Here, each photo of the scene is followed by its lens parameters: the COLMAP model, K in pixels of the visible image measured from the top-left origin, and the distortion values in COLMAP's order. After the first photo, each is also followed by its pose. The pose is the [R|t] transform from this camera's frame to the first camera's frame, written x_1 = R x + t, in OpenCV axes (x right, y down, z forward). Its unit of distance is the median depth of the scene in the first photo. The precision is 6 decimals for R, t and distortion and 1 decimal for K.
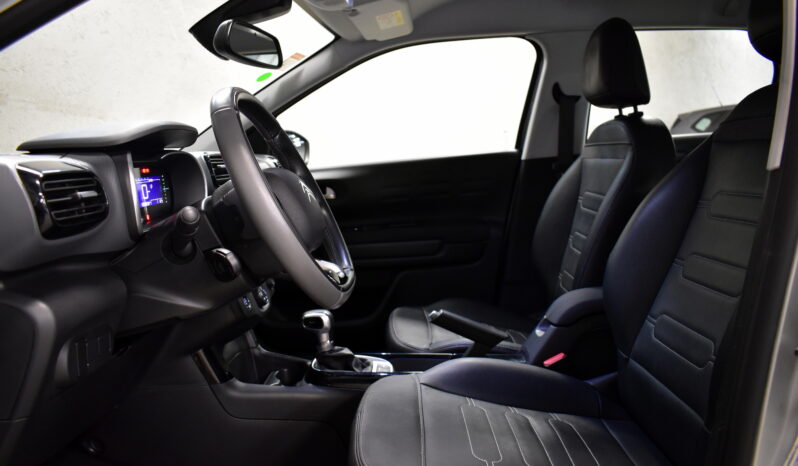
lens RADIAL K [[664.6, 0, 399.4], [0, 664.6, 222.3], [0, 0, 1]] dist [-0.071676, -0.001181]
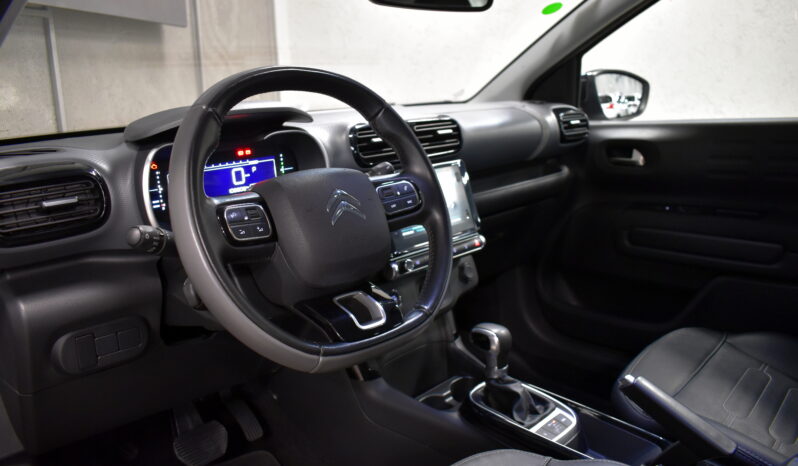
lens RADIAL K [[664.6, 0, 399.4], [0, 664.6, 222.3], [0, 0, 1]] dist [-0.071676, -0.001181]
pose [[0.739326, 0.184913, -0.647460, 0.308125], [-0.081161, 0.979015, 0.186927, -0.139518], [0.668438, -0.085651, 0.738820, 0.375038]]
